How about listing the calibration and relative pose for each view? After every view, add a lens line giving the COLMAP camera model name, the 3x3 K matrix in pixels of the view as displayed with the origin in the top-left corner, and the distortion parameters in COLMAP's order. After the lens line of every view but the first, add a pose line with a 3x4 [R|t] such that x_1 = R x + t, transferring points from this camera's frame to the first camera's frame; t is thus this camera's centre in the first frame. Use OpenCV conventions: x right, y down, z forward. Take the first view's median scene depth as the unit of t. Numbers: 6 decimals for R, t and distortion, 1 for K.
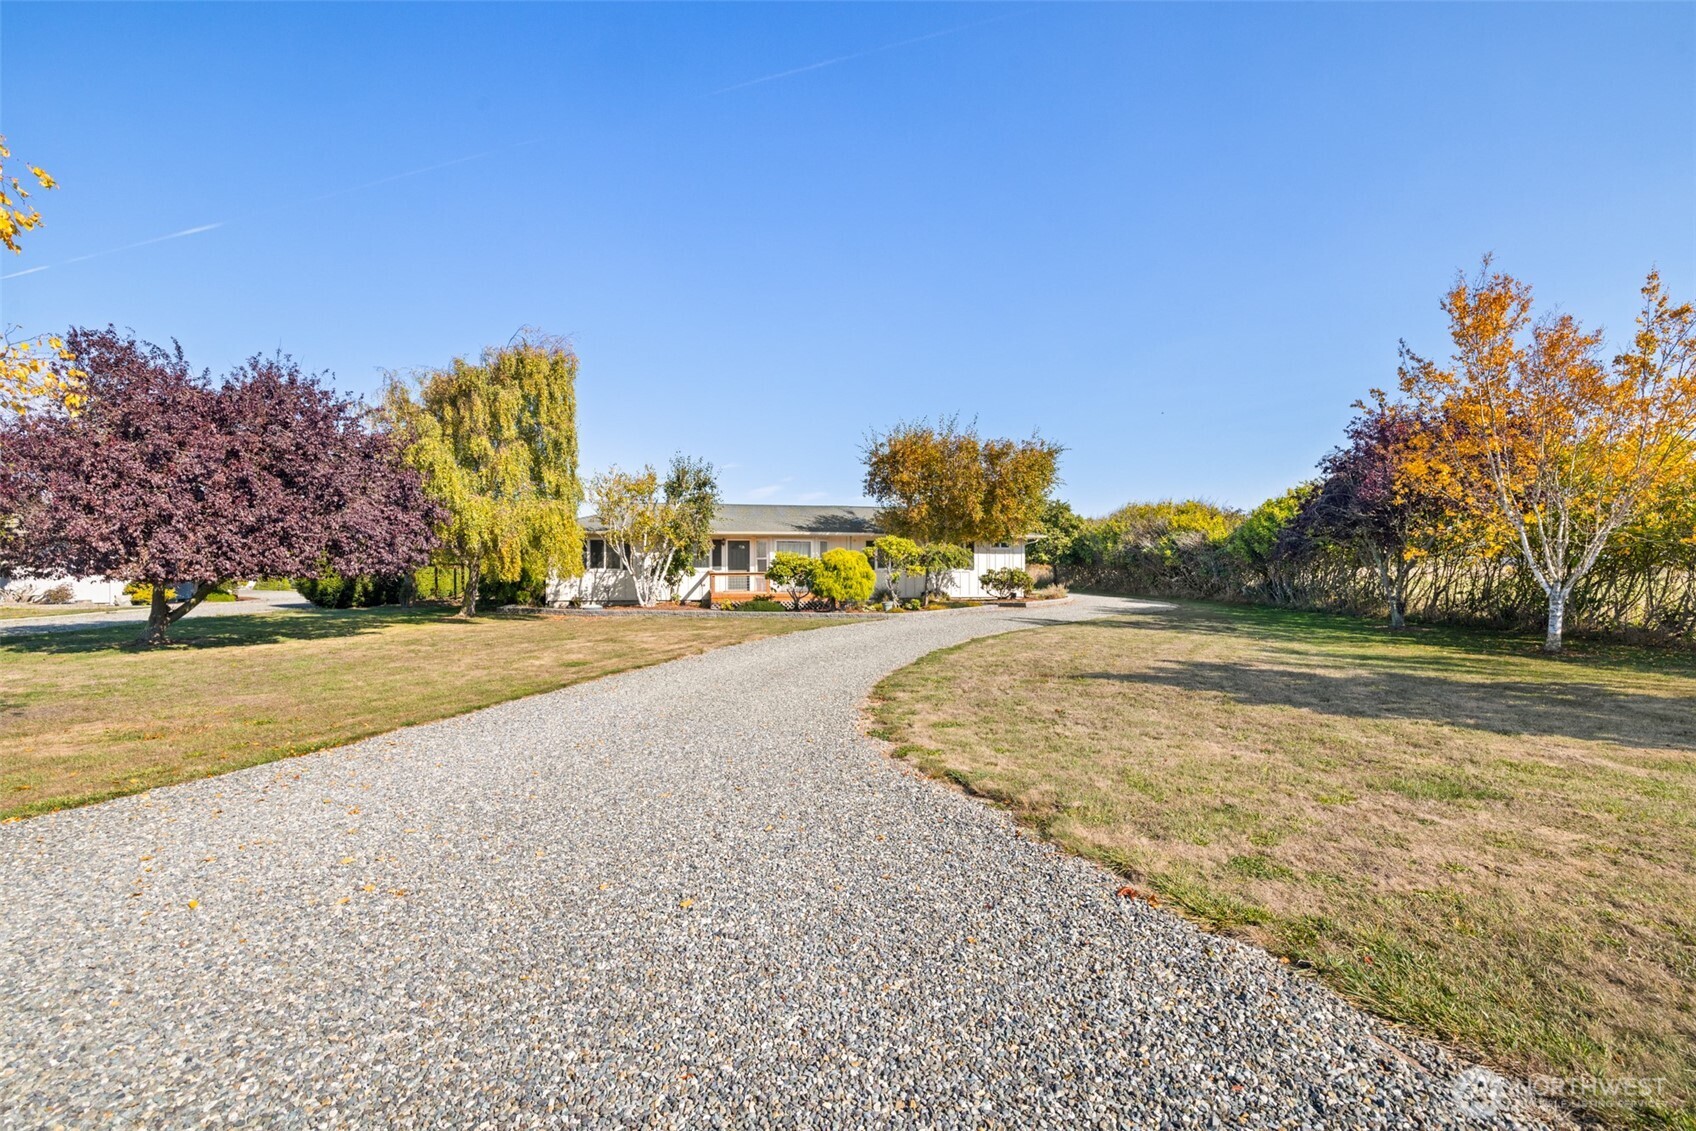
lens RADIAL K [[715.3, 0, 849.5], [0, 715.3, 576.4], [0, 0, 1]] dist [-0.004523, -0.000662]
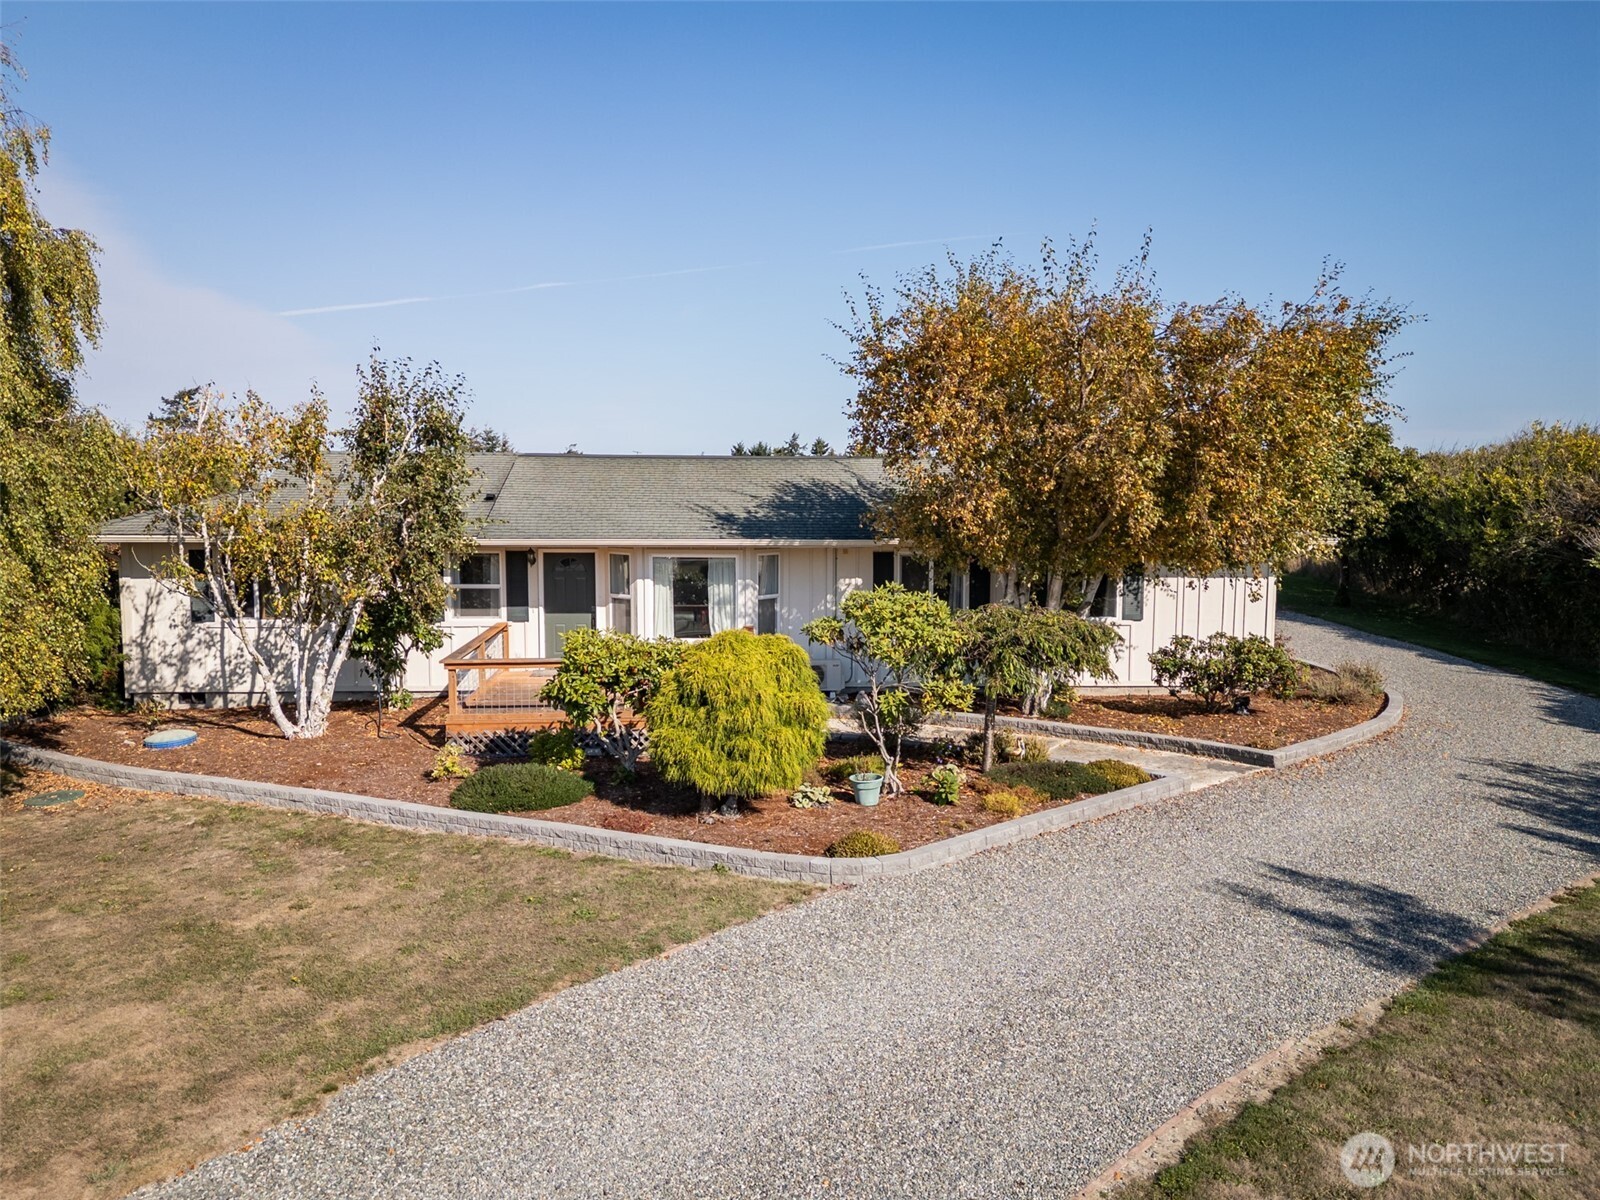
lens RADIAL K [[1126.2, 0, 796.5], [0, 1126.2, 590.6], [0, 0, 1]] dist [0.020698, -0.003925]
pose [[0.987332, 0.021769, -0.157167, 0.091691], [-0.007836, 0.996025, 0.088734, -0.094289], [0.158474, -0.086378, 0.983578, 0.387874]]
